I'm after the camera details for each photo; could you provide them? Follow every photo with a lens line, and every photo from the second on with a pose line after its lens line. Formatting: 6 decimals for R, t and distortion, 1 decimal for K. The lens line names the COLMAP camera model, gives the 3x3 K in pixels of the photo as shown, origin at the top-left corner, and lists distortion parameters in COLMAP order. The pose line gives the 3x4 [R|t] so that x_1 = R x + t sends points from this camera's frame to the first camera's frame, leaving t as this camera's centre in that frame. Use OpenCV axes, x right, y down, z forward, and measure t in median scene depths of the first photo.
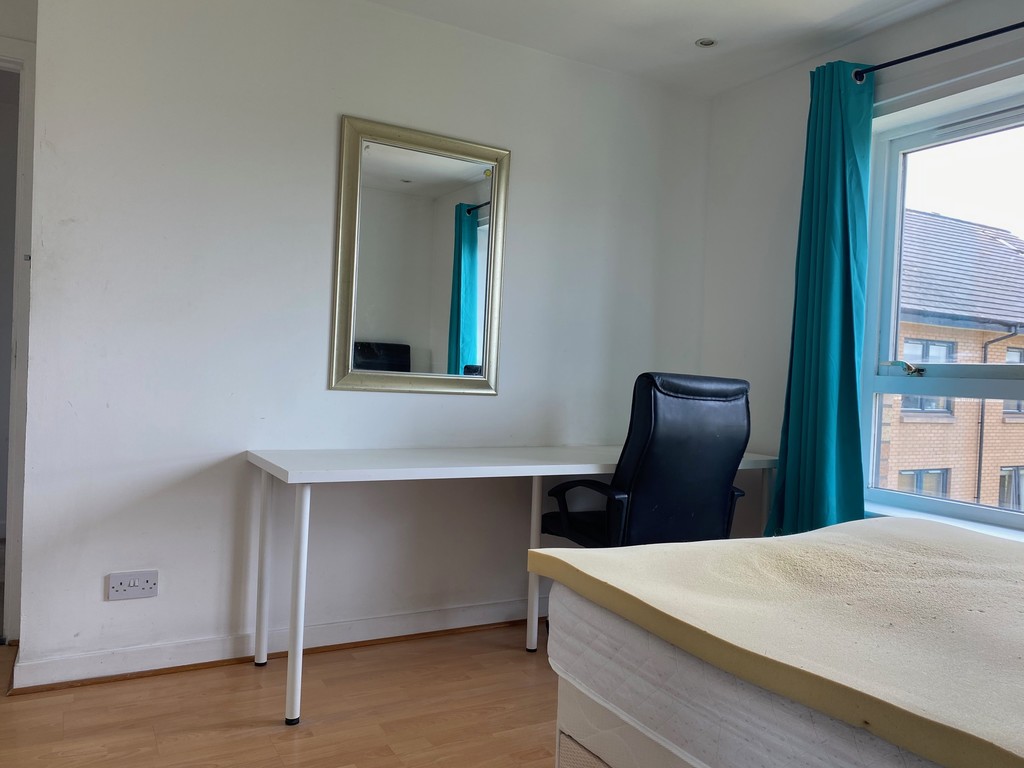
lens RADIAL K [[785.1, 0, 508.1], [0, 785.1, 368.5], [0, 0, 1]] dist [-0.009994, -0.001537]
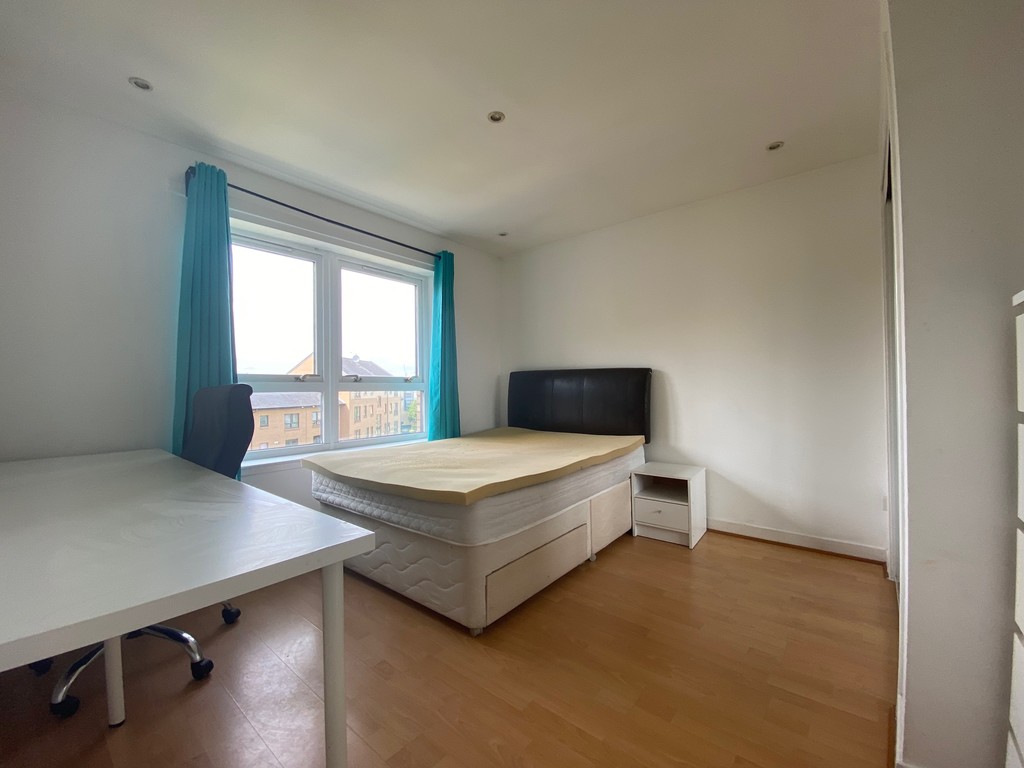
lens RADIAL K [[421.6, 0, 512.0], [0, 421.6, 384.0], [0, 0, 1]] dist [0.001228, 0.000137]
pose [[-0.374990, -0.031960, 0.926478, -0.786608], [-0.011595, 0.999489, 0.029786, -0.029187], [-0.926957, 0.000427, -0.375168, 1.167900]]
